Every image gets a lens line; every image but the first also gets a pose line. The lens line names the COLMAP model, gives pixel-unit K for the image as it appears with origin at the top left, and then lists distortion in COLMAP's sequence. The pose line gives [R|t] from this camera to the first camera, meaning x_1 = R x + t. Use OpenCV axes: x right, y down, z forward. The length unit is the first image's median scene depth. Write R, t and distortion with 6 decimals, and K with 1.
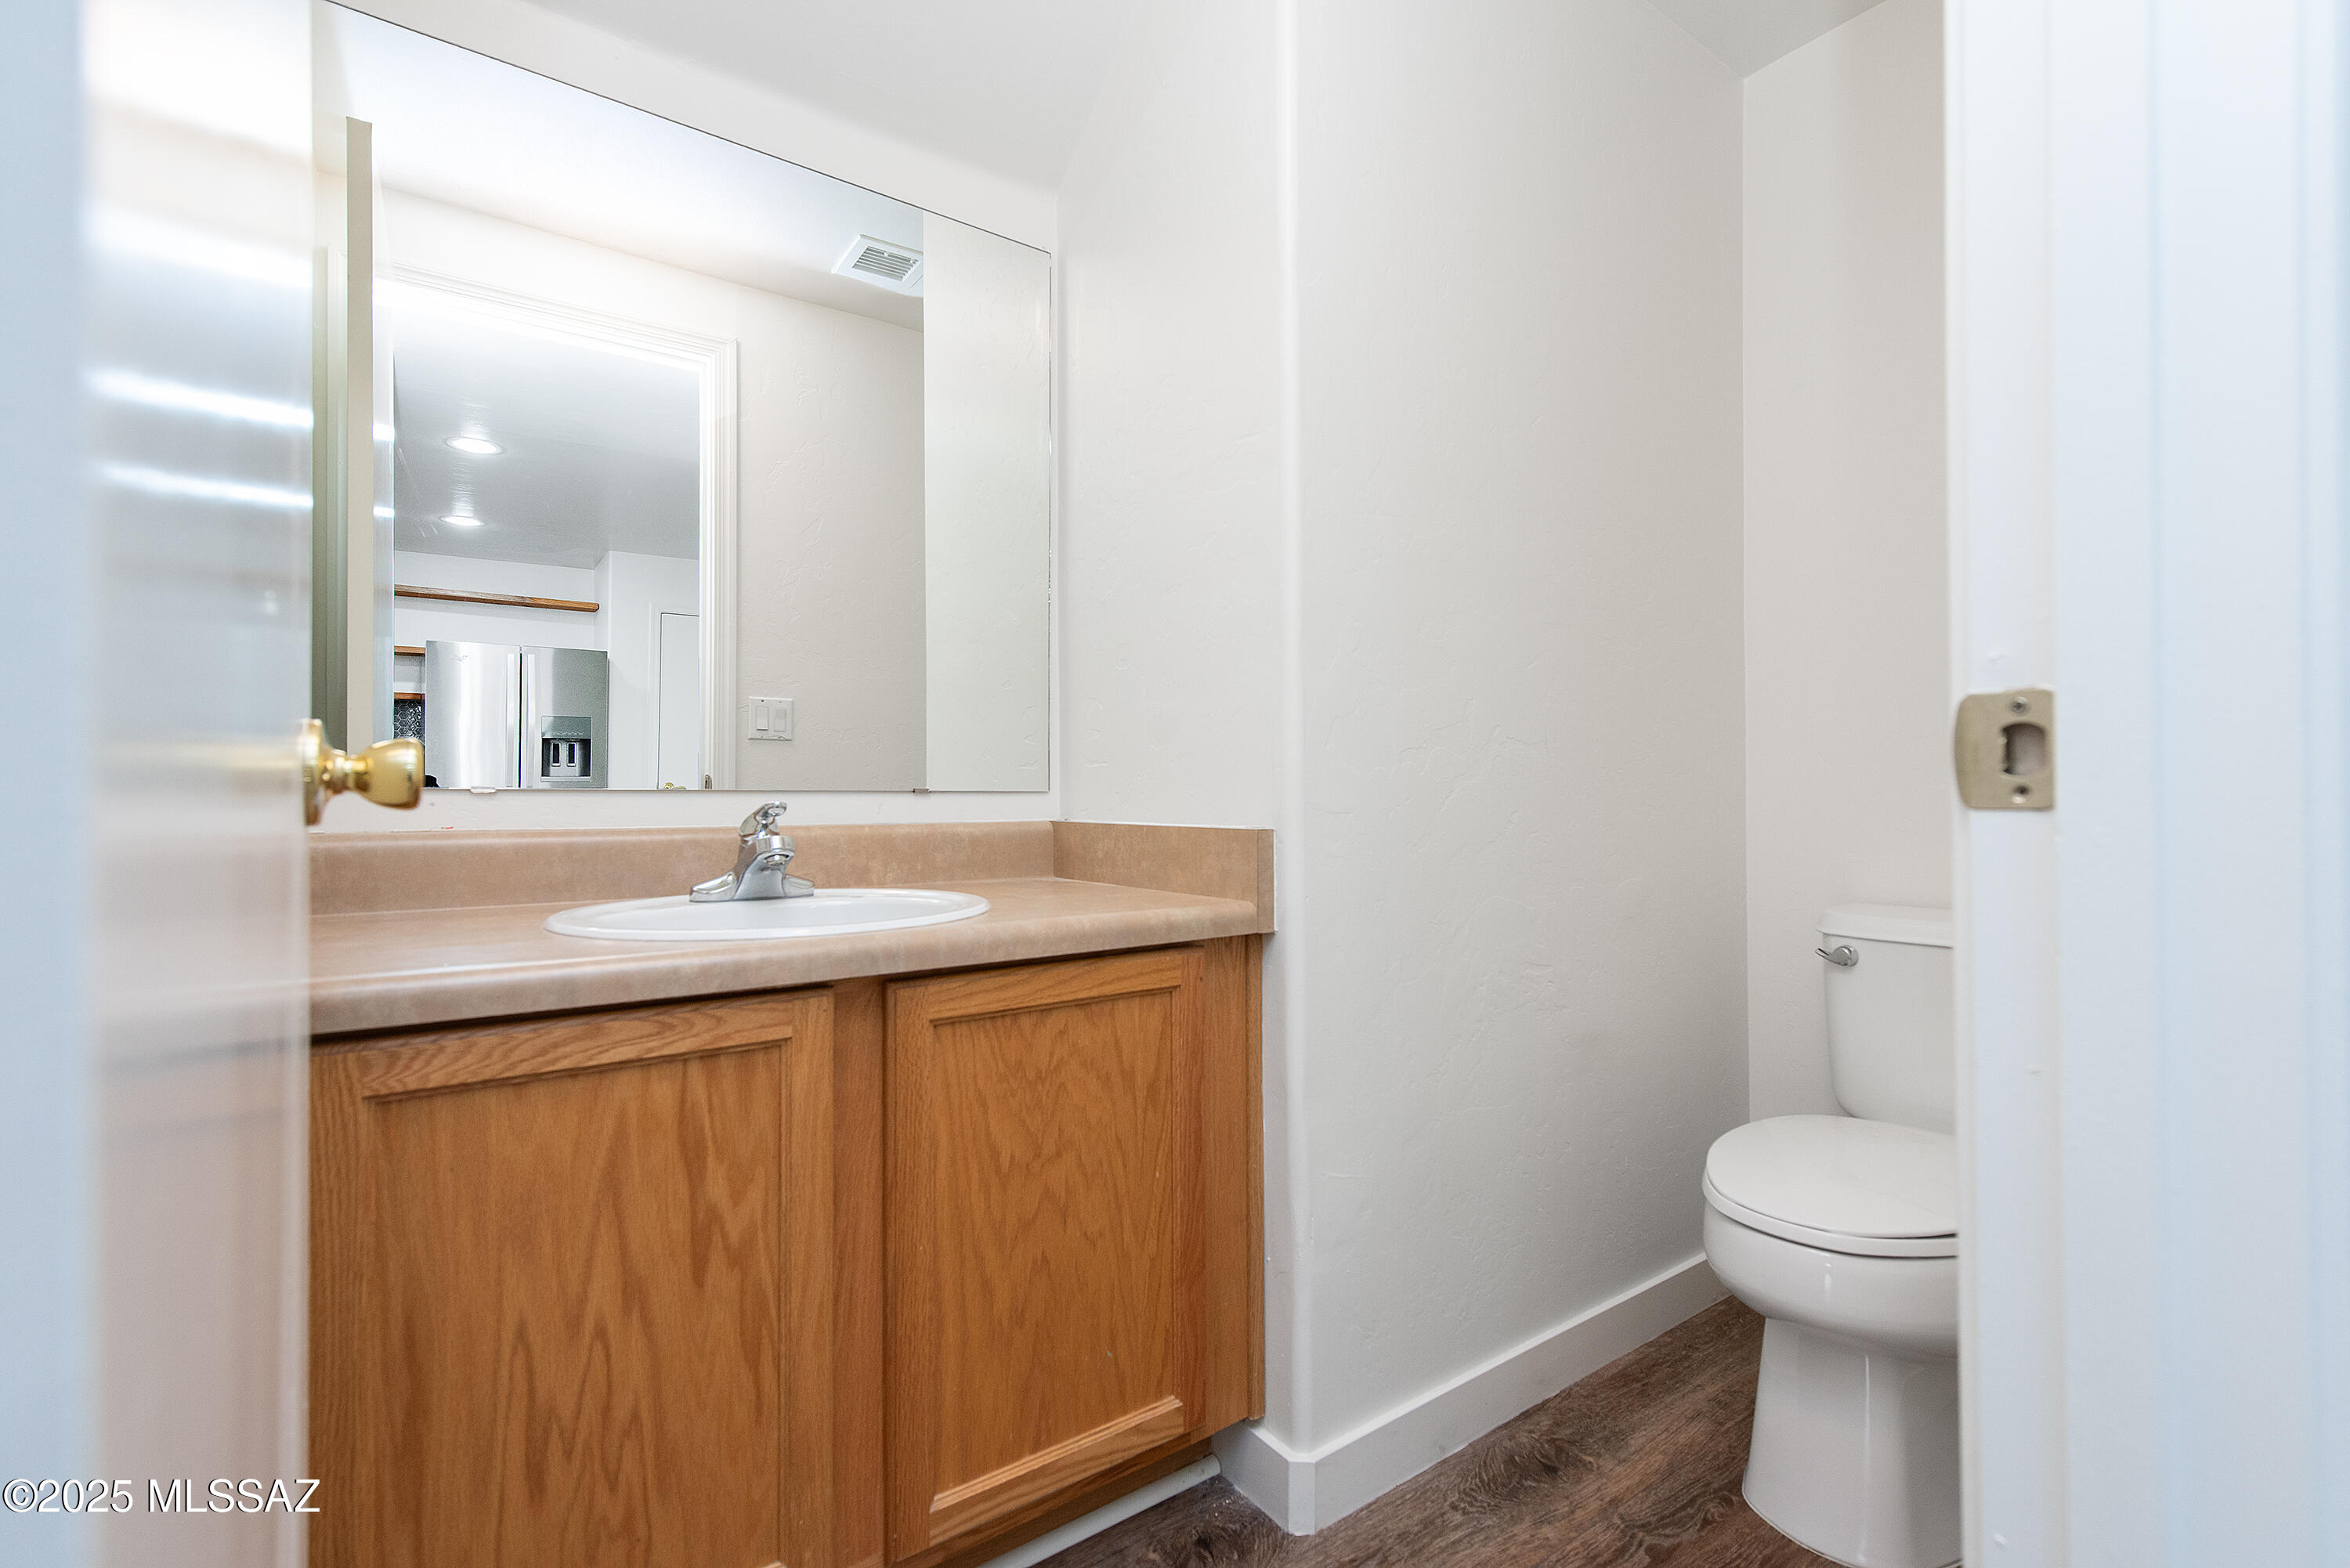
lens RADIAL K [[1022.1, 0, 1187.6], [0, 1022.1, 786.4], [0, 0, 1]] dist [0.016254, -0.001220]
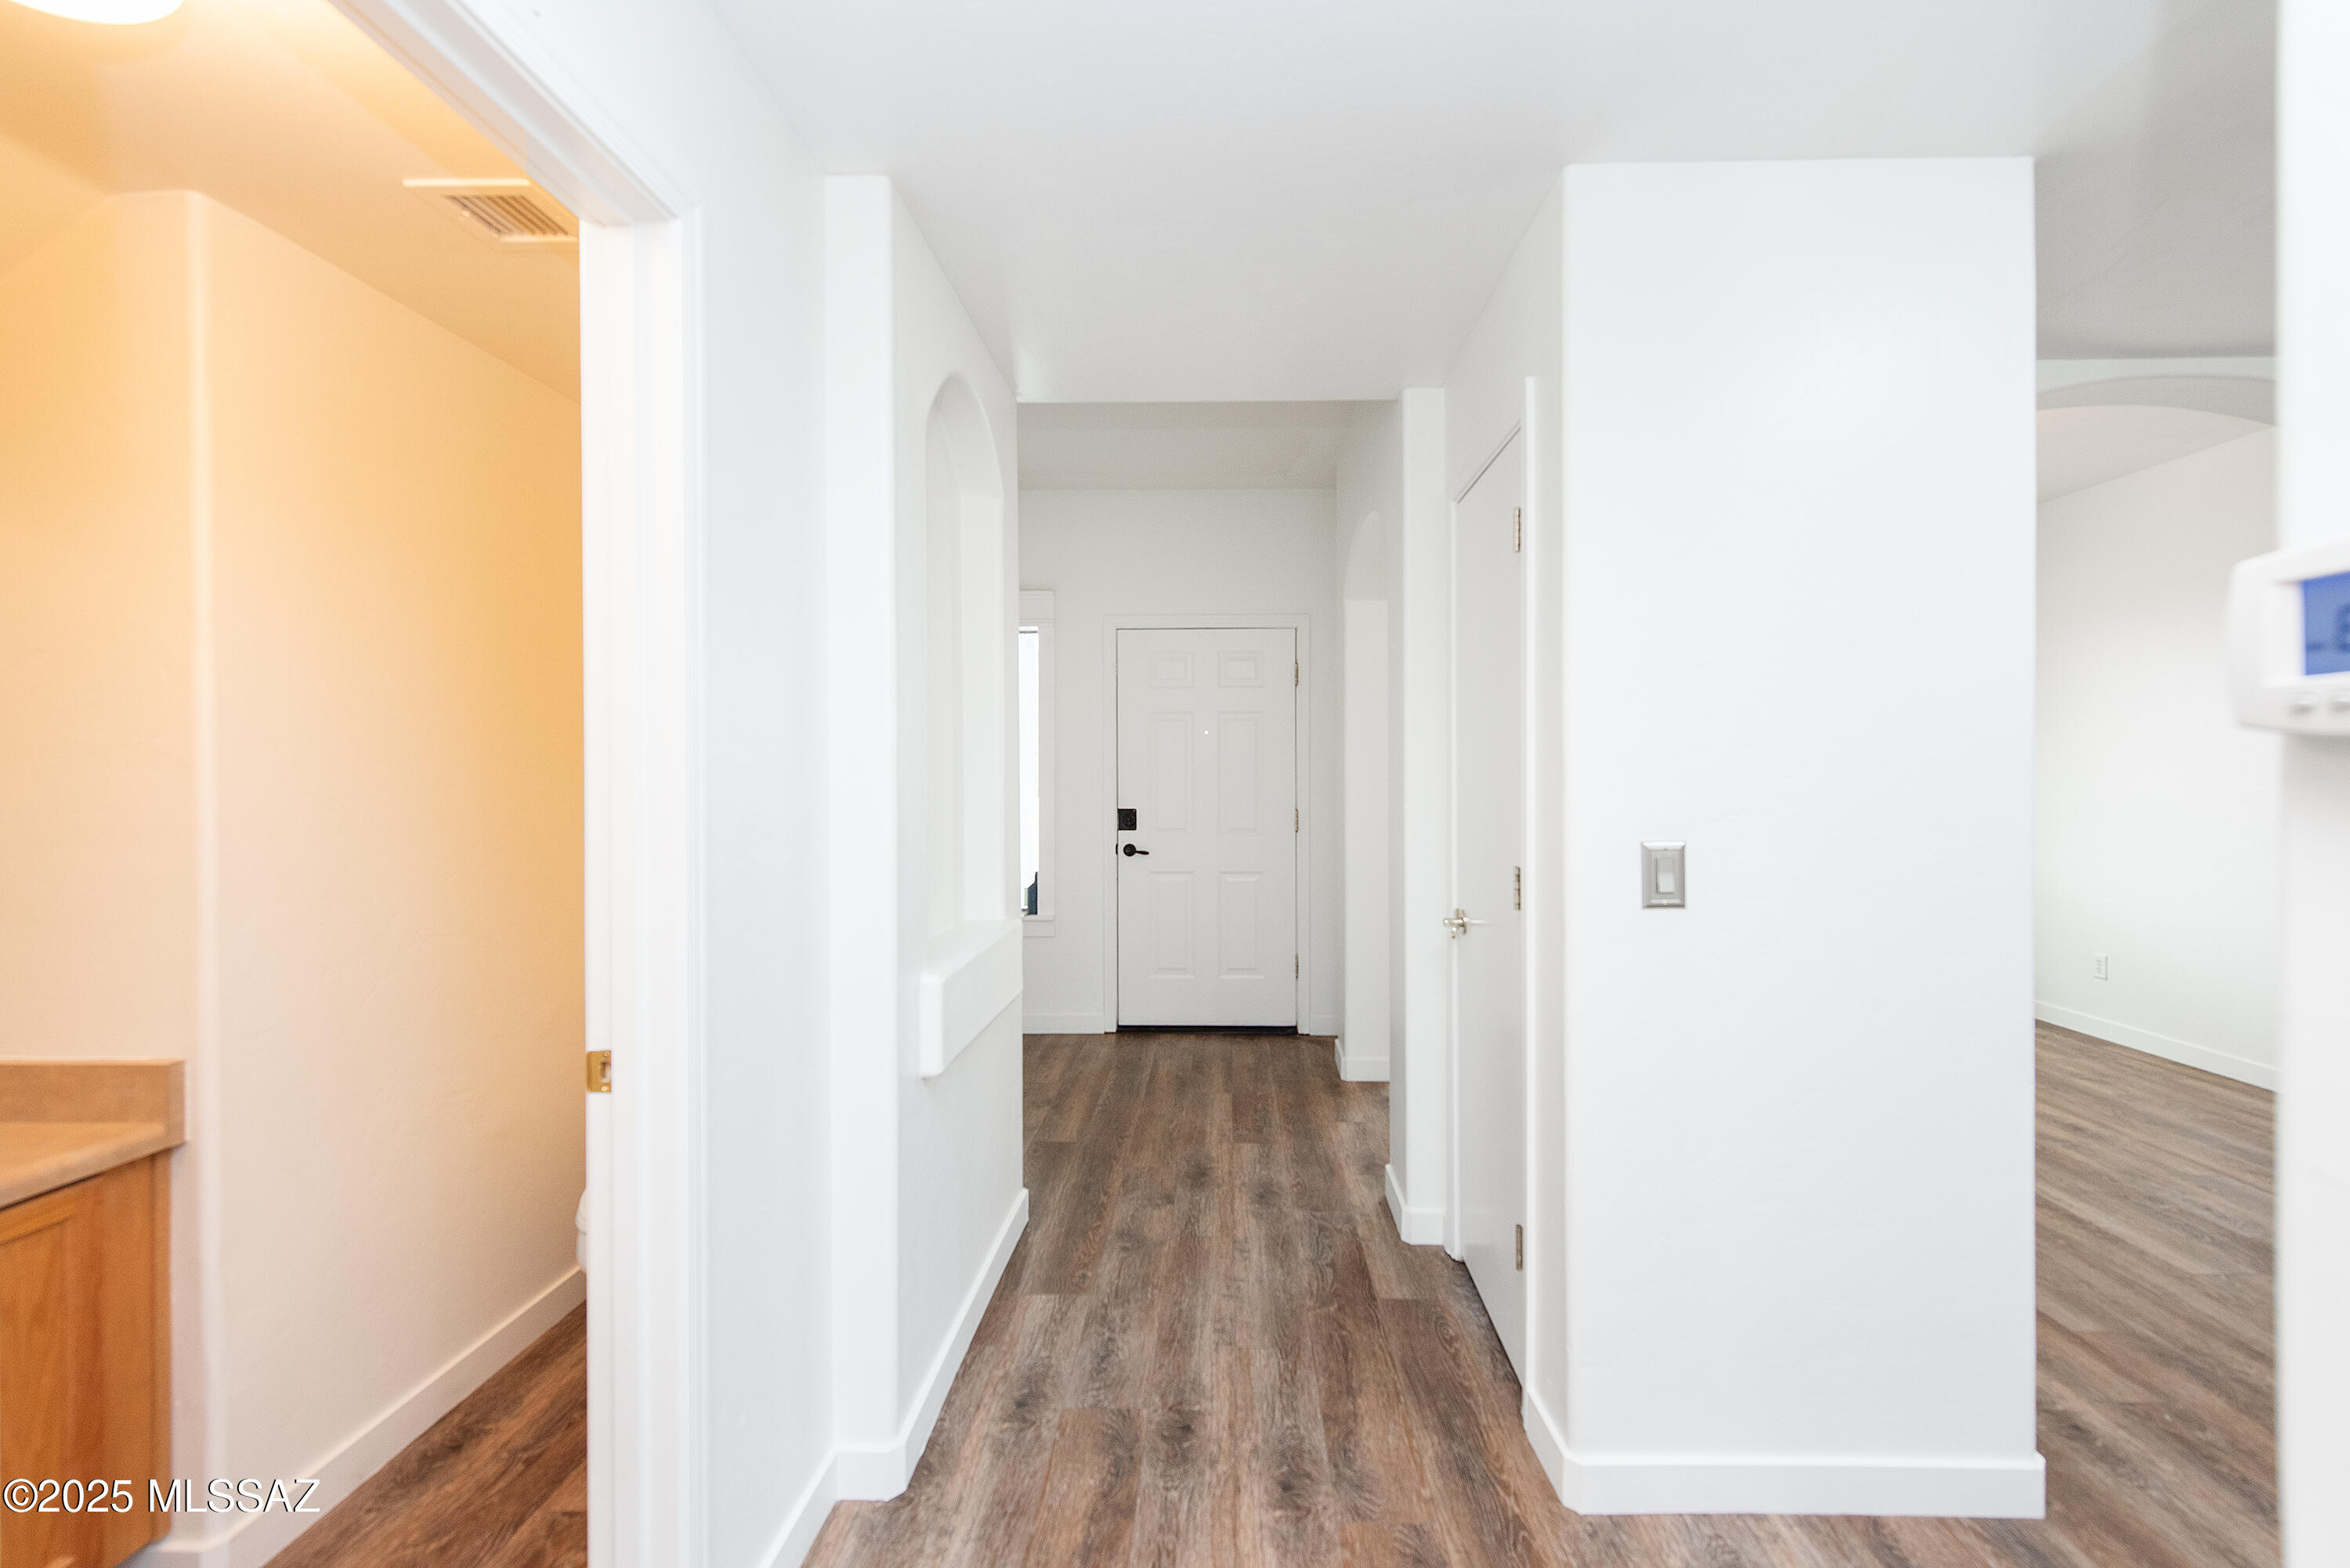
lens RADIAL K [[970.8, 0, 1208.4], [0, 970.8, 778.9], [0, 0, 1]] dist [0.001297, -0.000854]
pose [[0.604639, 0.000449, 0.796499, -0.103908], [-0.015698, 0.999812, 0.011353, -0.331399], [-0.796345, -0.019368, 0.604533, -0.695314]]
